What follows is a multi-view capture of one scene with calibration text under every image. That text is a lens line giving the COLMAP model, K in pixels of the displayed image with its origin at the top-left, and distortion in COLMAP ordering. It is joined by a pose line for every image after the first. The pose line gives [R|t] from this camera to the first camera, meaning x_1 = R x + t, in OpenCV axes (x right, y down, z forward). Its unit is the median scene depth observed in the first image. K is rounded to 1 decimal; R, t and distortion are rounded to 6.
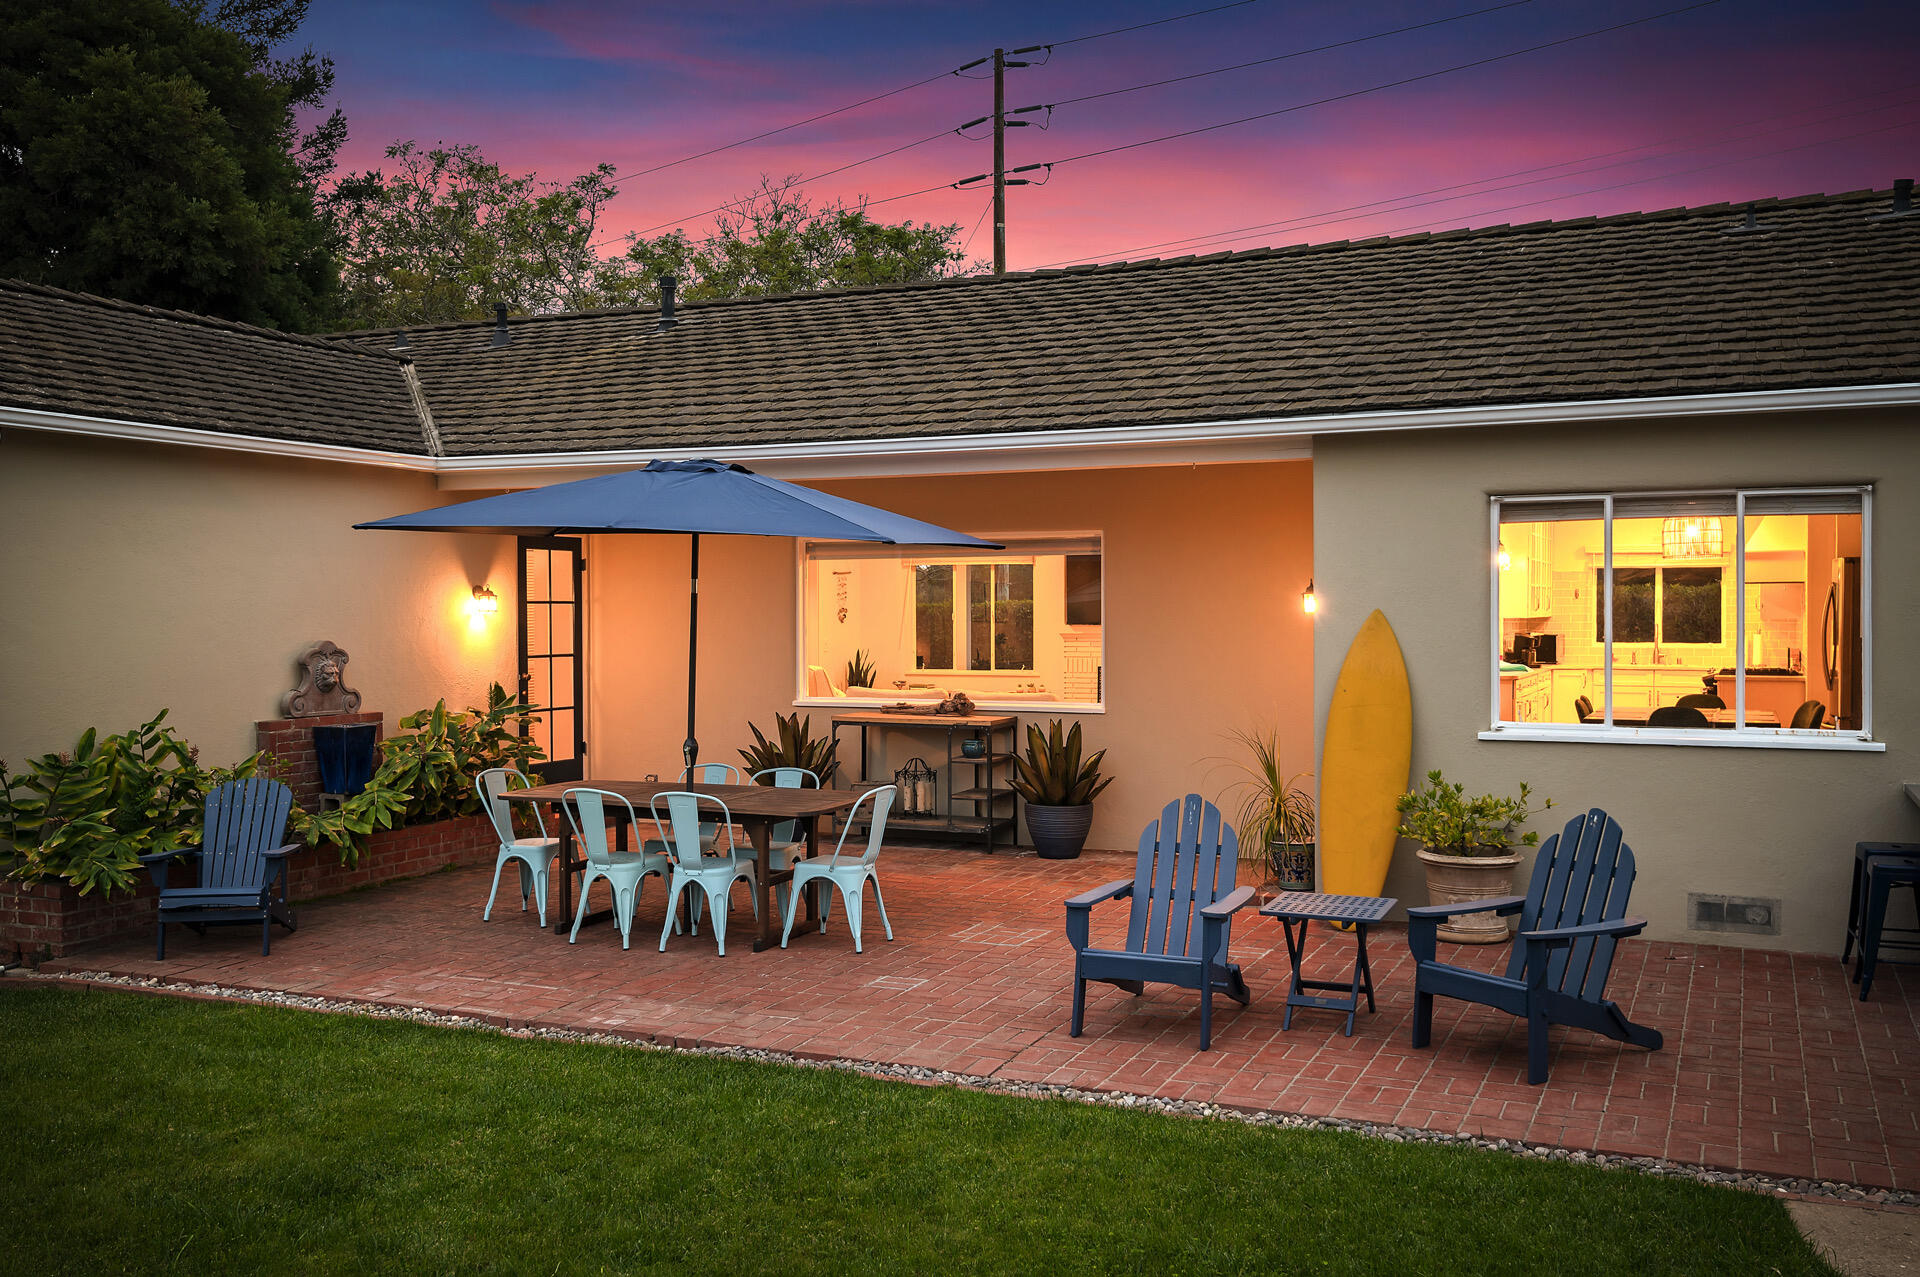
lens RADIAL K [[1799.2, 0, 953.6], [0, 1799.2, 640.2], [0, 0, 1]] dist [0.020184, 0.000000]
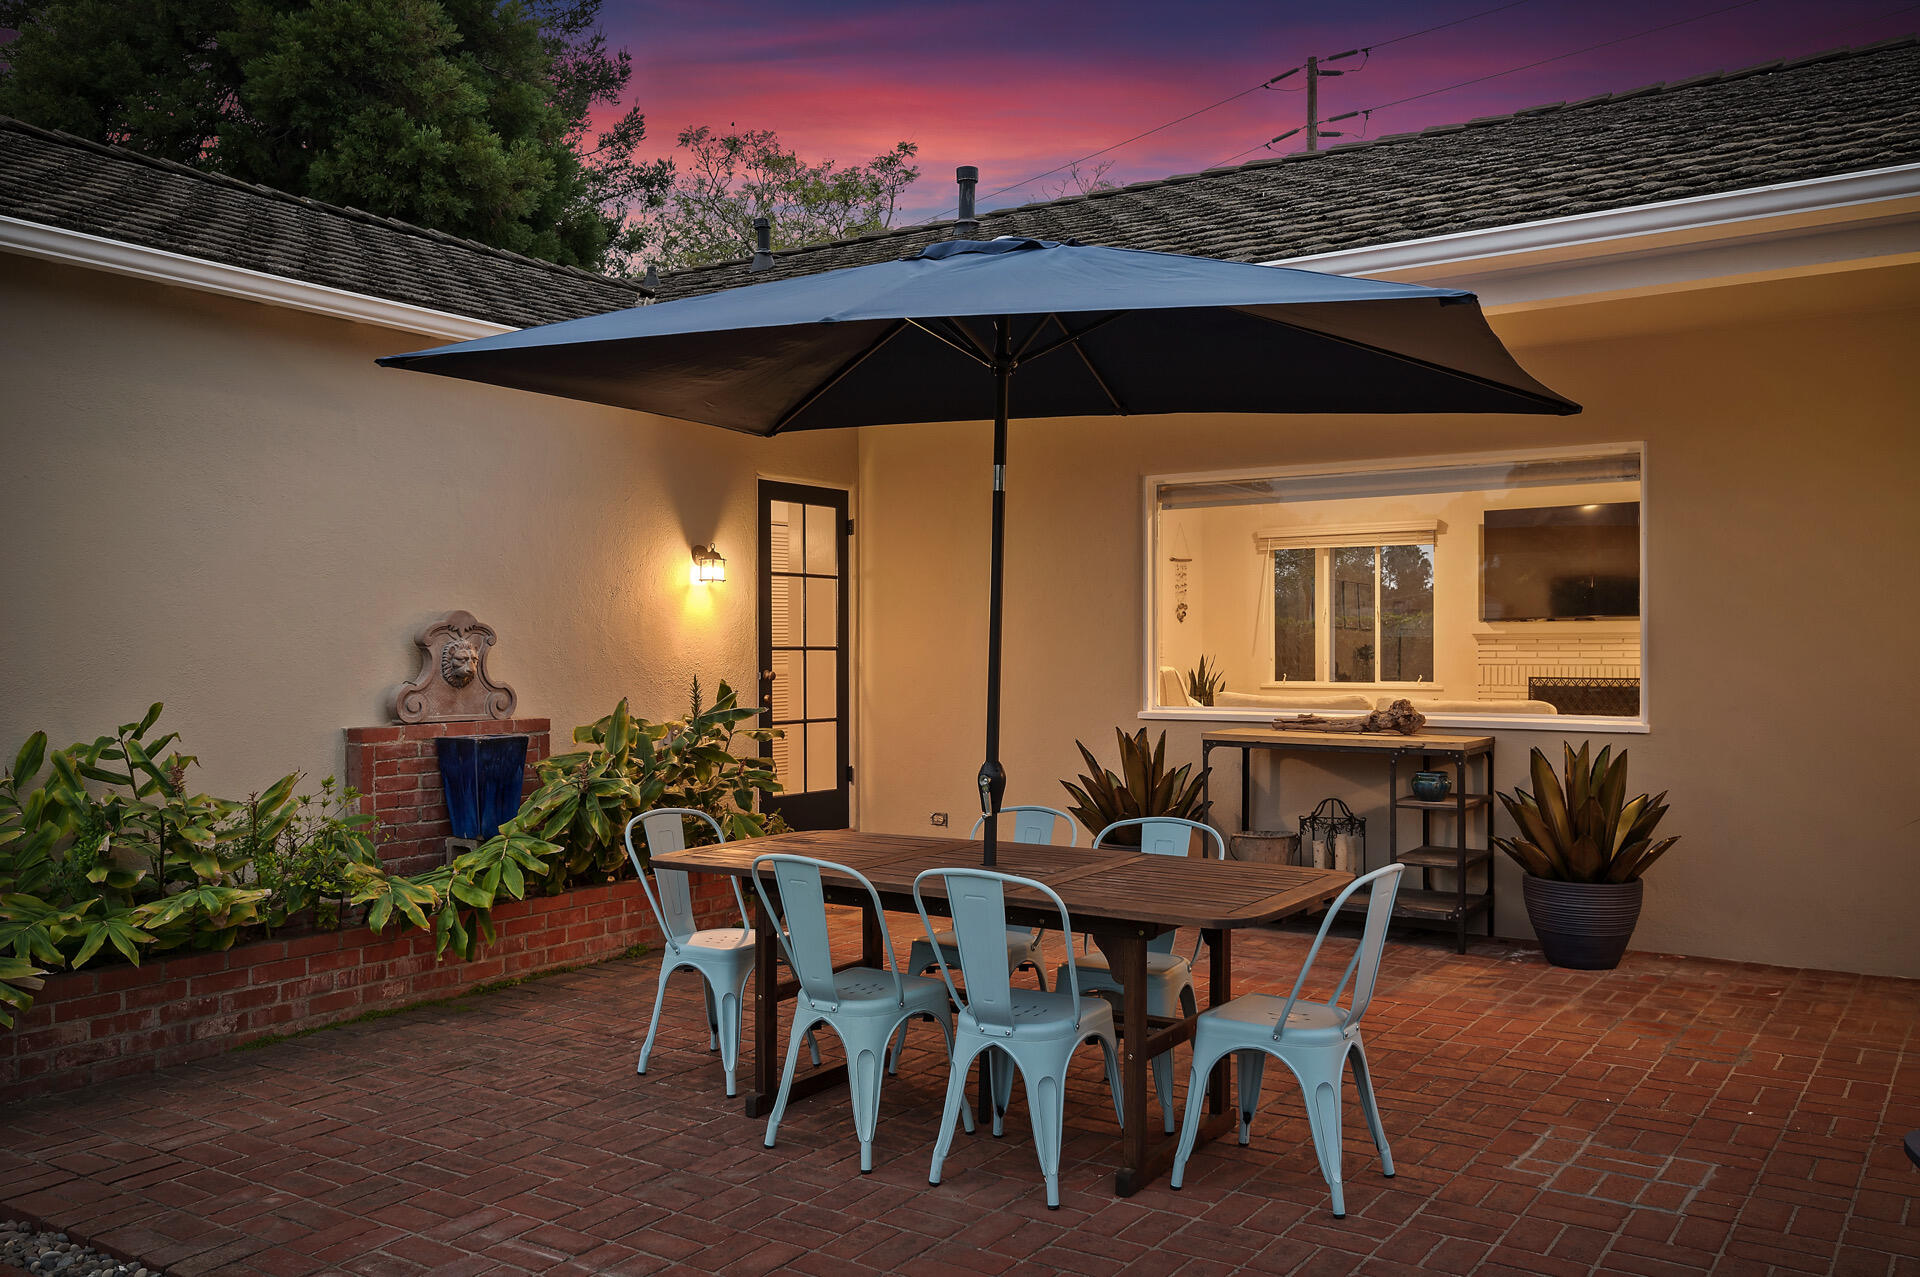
lens RADIAL K [[1616.6, 0, 959.5], [0, 1616.6, 644.8], [0, 0, 1]] dist [0.017207, 0.006959]
pose [[0.986174, 0.001416, -0.165710, -0.060862], [-0.004987, 0.999764, -0.021136, 0.024212], [0.165641, 0.021670, 0.985948, 0.419895]]
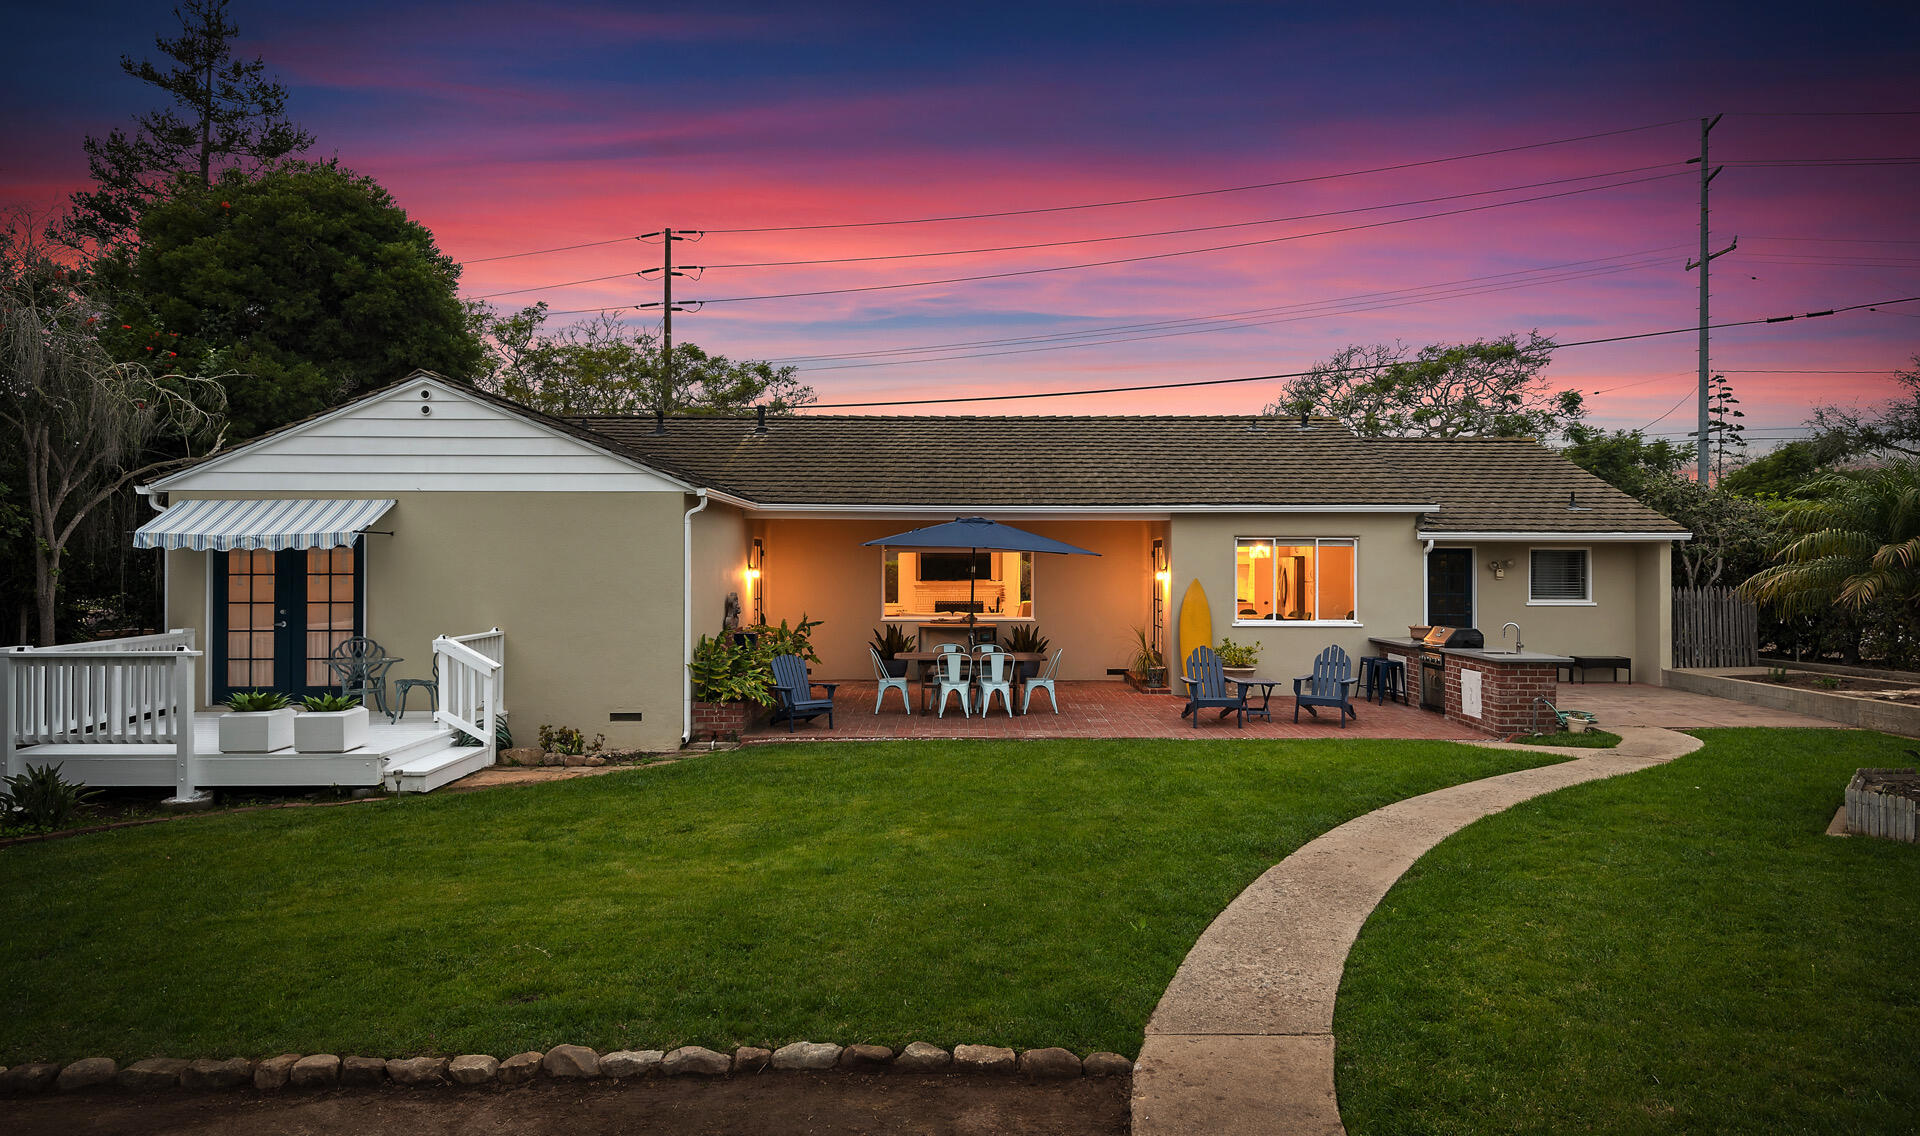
lens RADIAL K [[1090.6, 0, 966.9], [0, 1090.6, 563.3], [0, 0, 1]] dist [0.034925, 0.000958]
pose [[0.899489, -0.004203, 0.436924, -0.636784], [0.002798, 0.999989, 0.003859, -0.038650], [-0.436935, -0.002249, 0.899490, -0.252223]]
